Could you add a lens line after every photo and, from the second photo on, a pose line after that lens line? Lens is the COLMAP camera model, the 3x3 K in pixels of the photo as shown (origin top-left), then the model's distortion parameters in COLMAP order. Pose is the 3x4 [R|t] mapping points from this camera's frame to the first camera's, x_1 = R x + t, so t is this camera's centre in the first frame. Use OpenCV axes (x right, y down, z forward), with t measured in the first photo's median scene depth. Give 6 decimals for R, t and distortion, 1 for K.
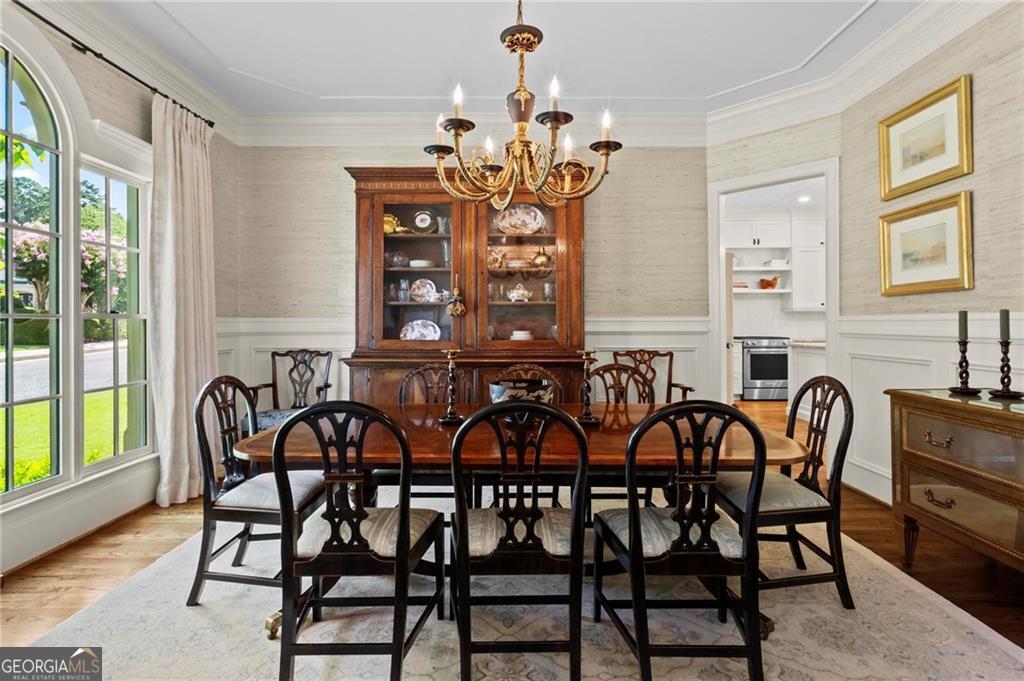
lens RADIAL K [[496.3, 0, 529.1], [0, 496.3, 319.8], [0, 0, 1]] dist [-0.000353, 0.003067]
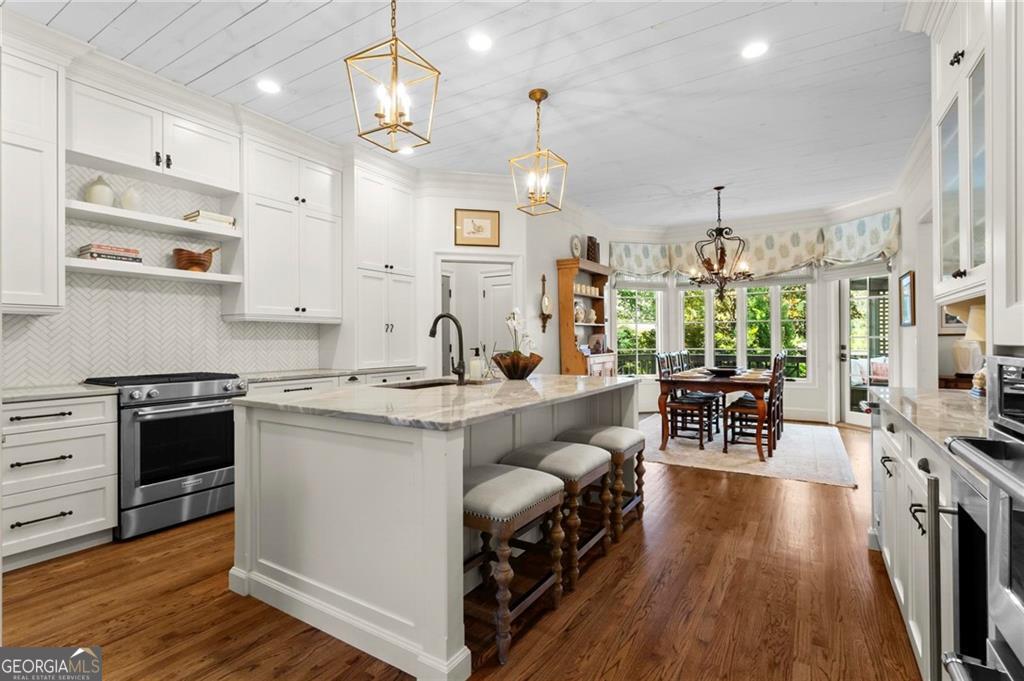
lens RADIAL K [[496.3, 0, 498.2], [0, 496.3, 339.0], [0, 0, 1]] dist [-0.000353, 0.003067]
pose [[0.561291, 0.003708, 0.827610, 0.448408], [-0.000573, 0.999991, -0.004091, 0.006110], [-0.827619, 0.001822, 0.561288, 0.871519]]
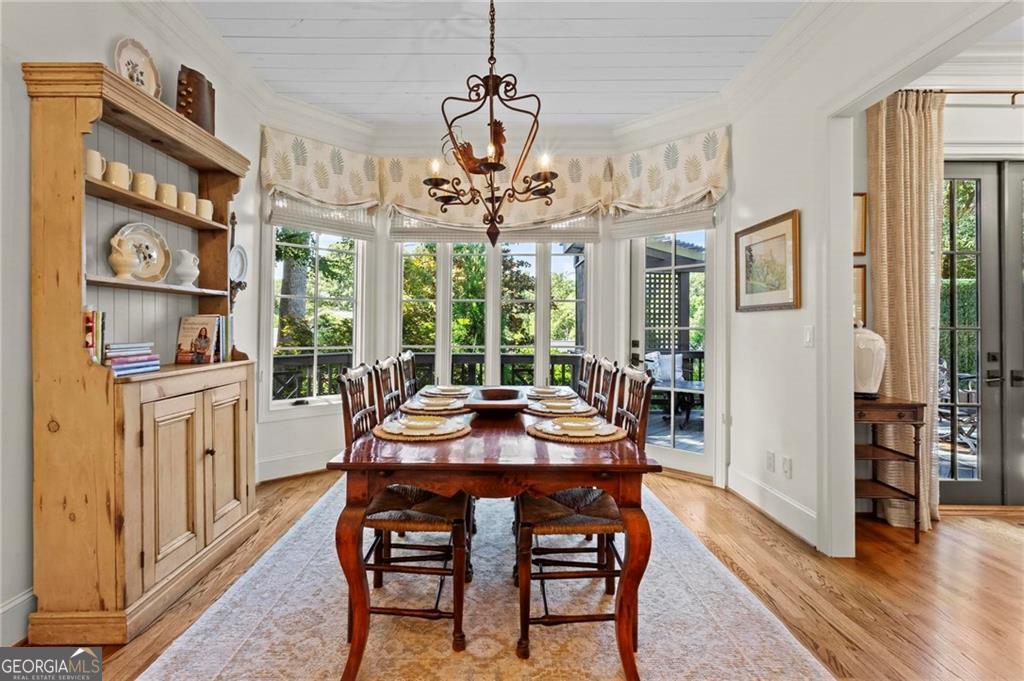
lens RADIAL K [[496.3, 0, 486.5], [0, 496.3, 302.0], [0, 0, 1]] dist [-0.000353, 0.003067]
pose [[0.046961, 0.059480, 0.997124, 1.285100], [-0.009309, 0.998208, -0.059107, 0.003476], [-0.998853, -0.006507, 0.047431, 1.096307]]
